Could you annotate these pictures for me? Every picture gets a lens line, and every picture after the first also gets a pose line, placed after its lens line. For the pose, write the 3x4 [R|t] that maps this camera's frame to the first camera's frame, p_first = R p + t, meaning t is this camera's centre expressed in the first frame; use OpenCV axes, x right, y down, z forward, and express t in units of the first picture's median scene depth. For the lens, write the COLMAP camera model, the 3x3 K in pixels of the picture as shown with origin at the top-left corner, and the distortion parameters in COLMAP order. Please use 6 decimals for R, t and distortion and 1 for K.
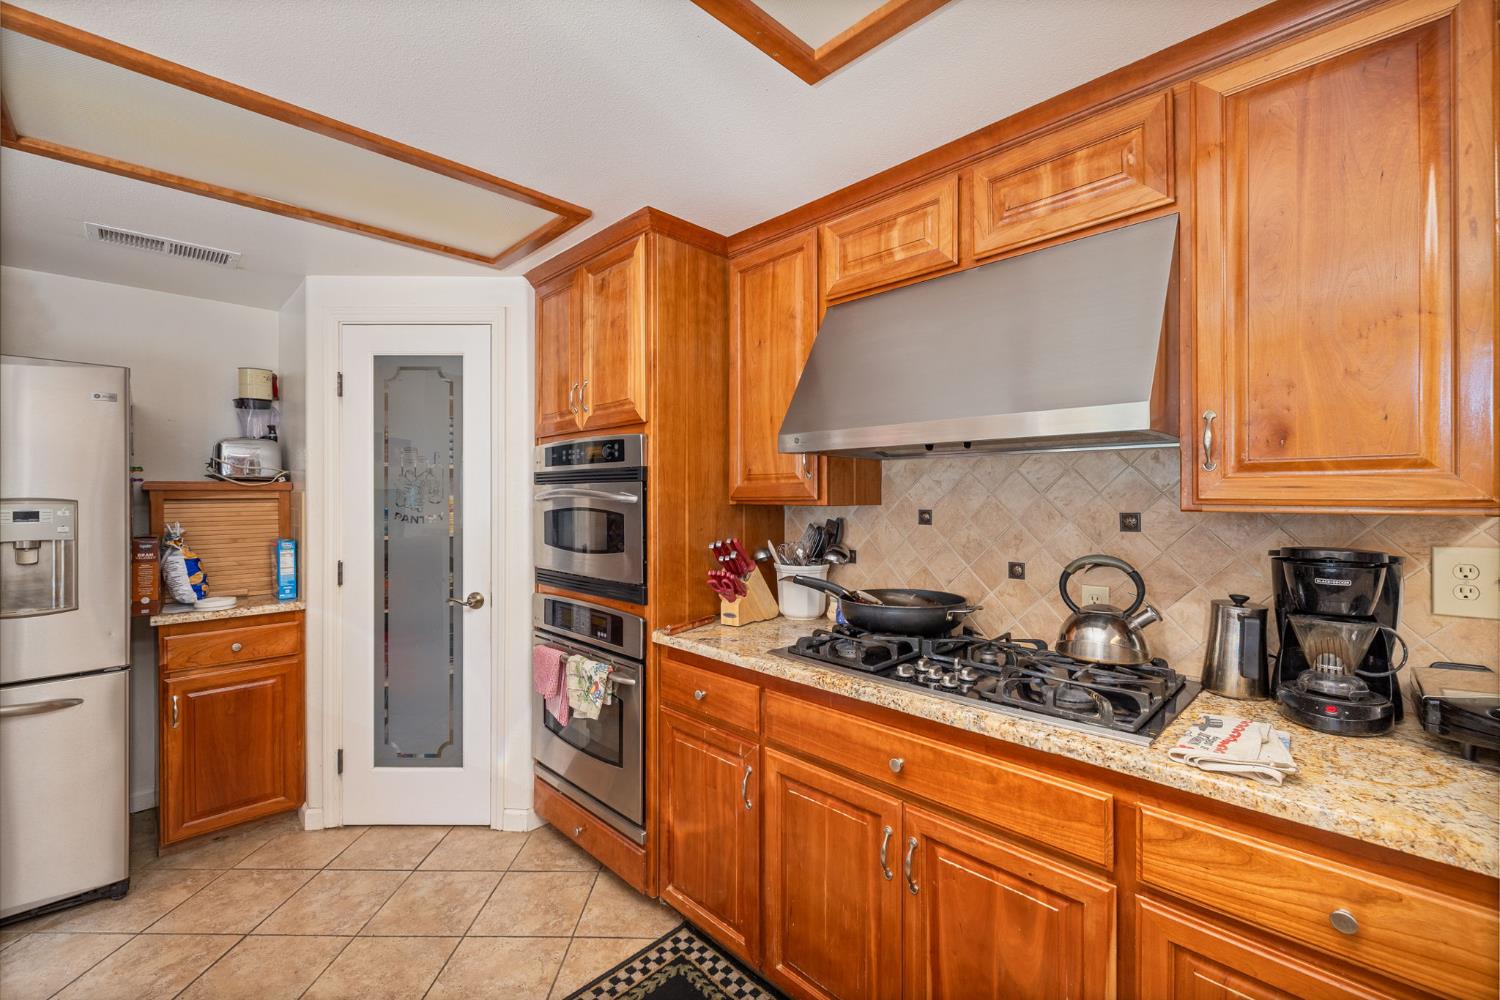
lens RADIAL K [[623.2, 0, 748.5], [0, 623.2, 495.7], [0, 0, 1]] dist [-0.004220, -0.000523]
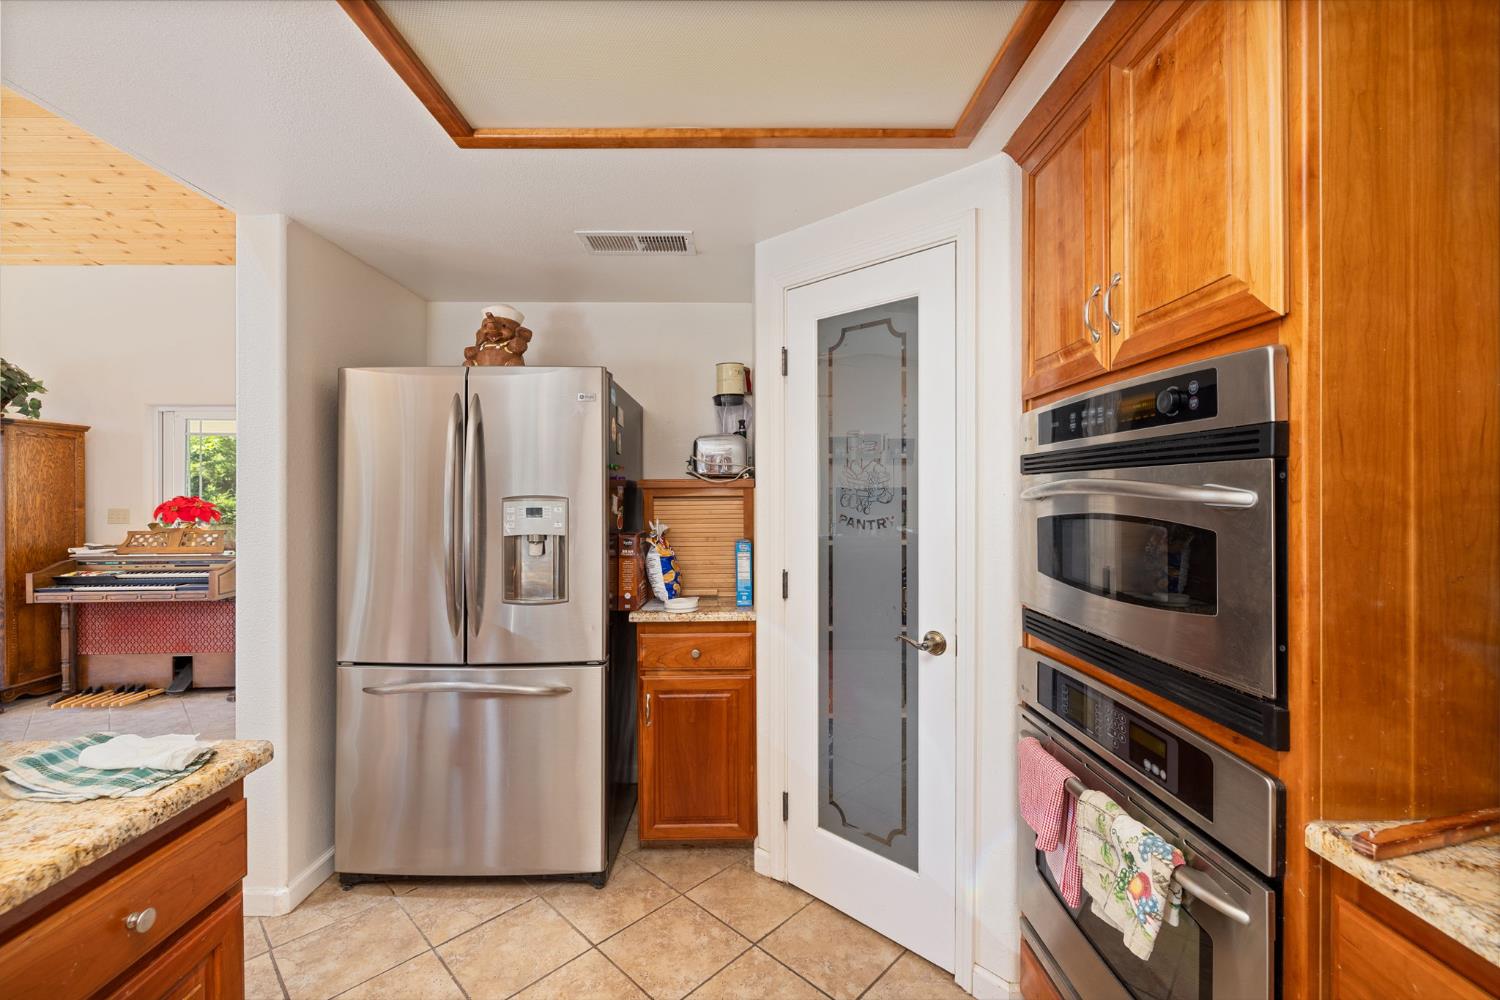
lens RADIAL K [[623.2, 0, 745.0], [0, 623.2, 495.1], [0, 0, 1]] dist [-0.004220, -0.000523]
pose [[0.719363, 0.000677, -0.694634, -0.116610], [0.000600, 0.999999, 0.001596, 0.001499], [0.694634, -0.001565, 0.719362, 0.383605]]
